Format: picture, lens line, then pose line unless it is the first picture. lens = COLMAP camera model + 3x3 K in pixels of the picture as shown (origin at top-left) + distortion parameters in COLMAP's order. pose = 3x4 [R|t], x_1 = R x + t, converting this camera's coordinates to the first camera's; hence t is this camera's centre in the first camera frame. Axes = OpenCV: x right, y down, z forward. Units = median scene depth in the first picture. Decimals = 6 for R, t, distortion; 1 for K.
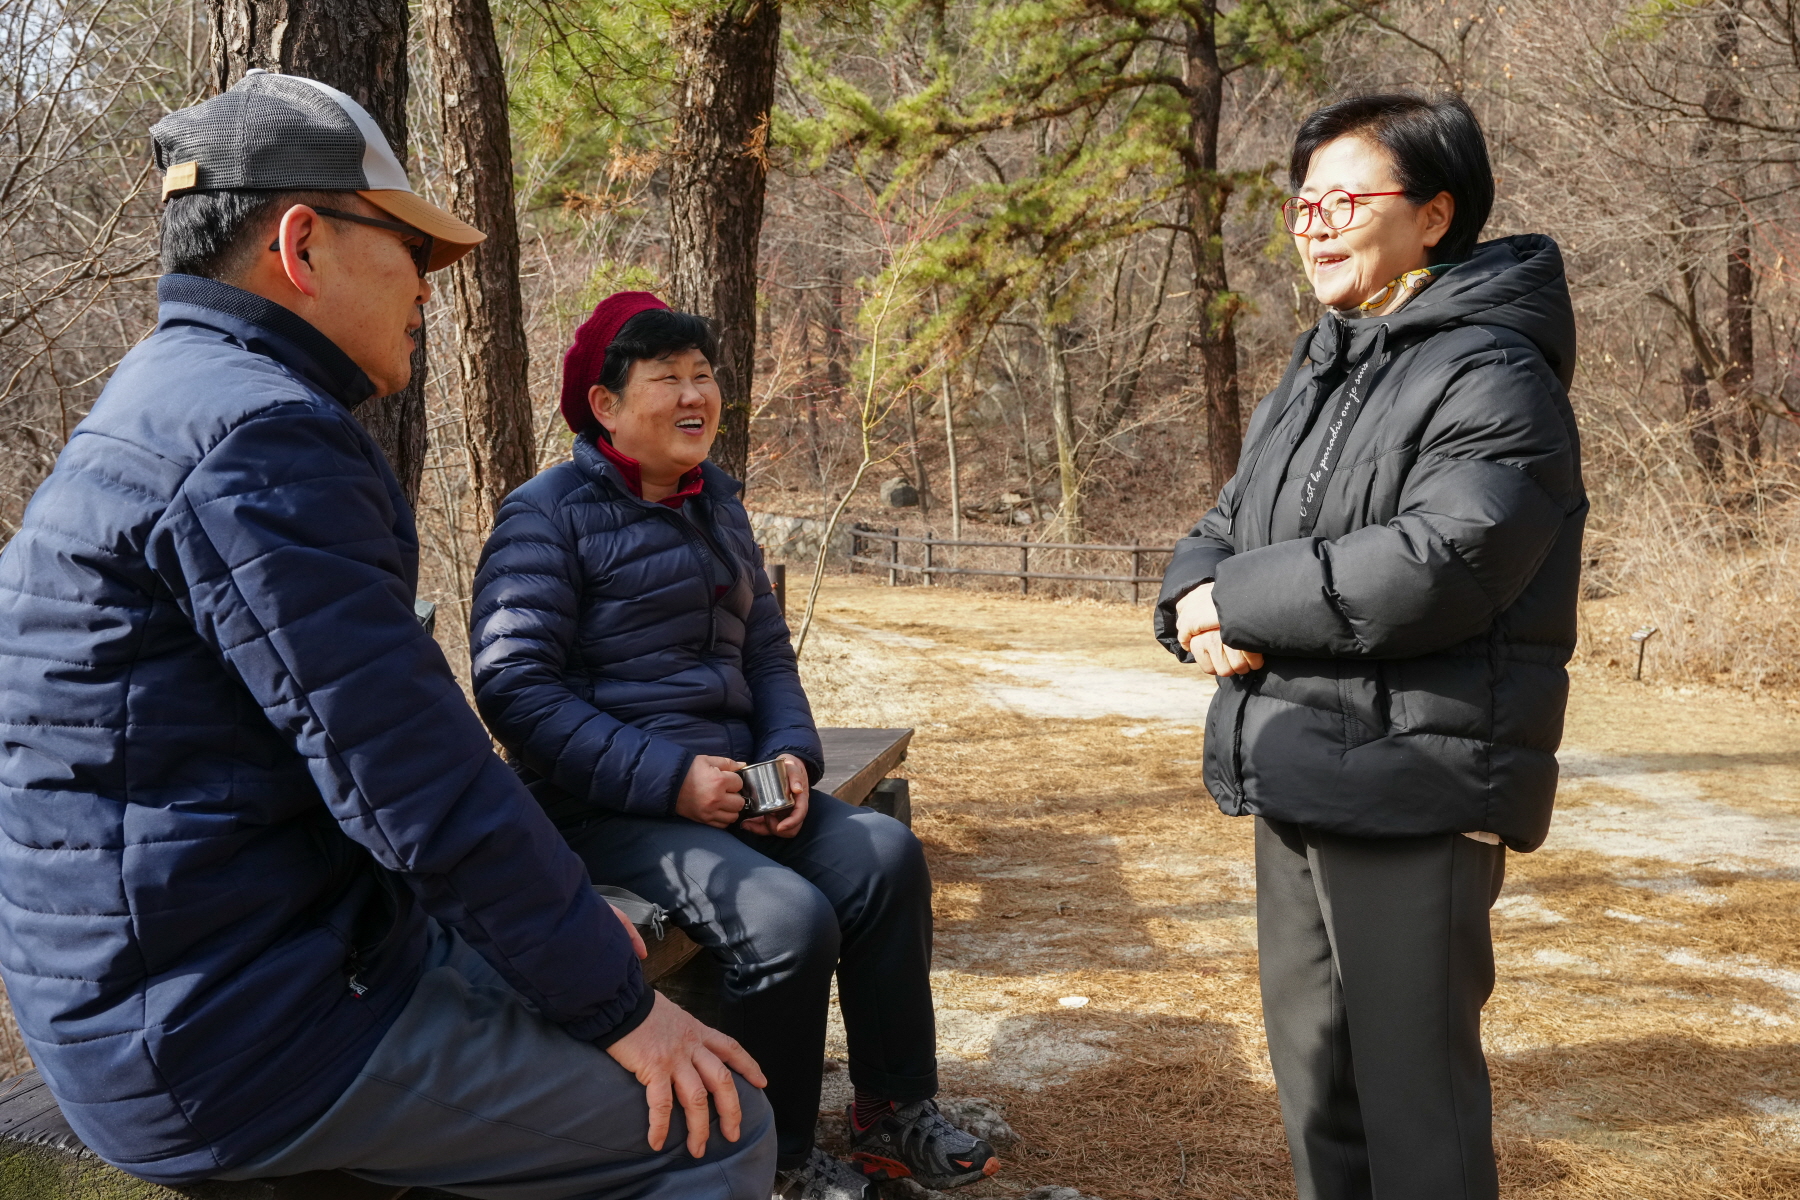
lens RADIAL K [[1511.5, 0, 898.1], [0, 1511.5, 599.8], [0, 0, 1]] dist [0.074734, -0.028537]
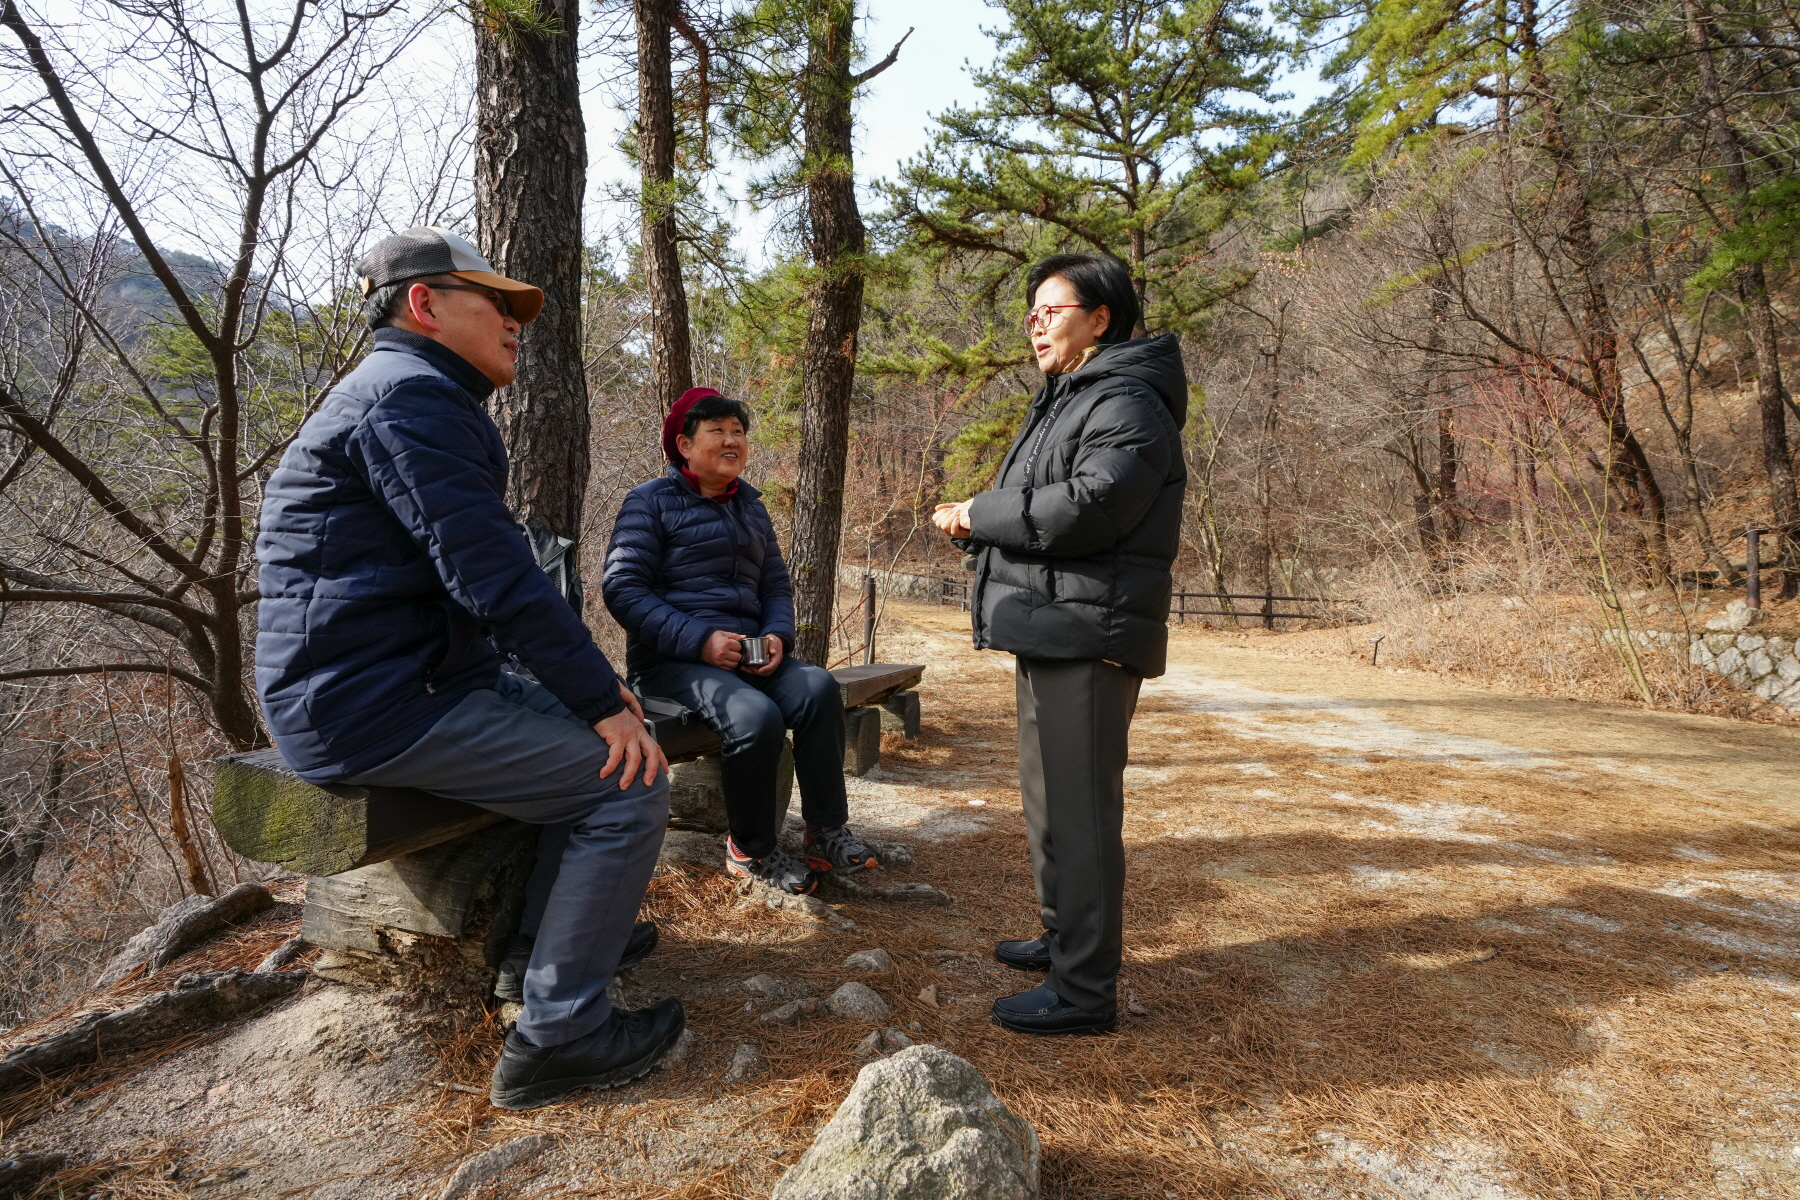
lens RADIAL K [[822.1, 0, 900.0], [0, 822.1, 599.3], [0, 0, 1]] dist [-0.000941, 0.001336]
pose [[0.992821, 0.017942, -0.118259, 0.194607], [-0.022981, 0.998879, -0.041383, 0.096782], [0.117384, 0.043803, 0.992120, 0.033962]]
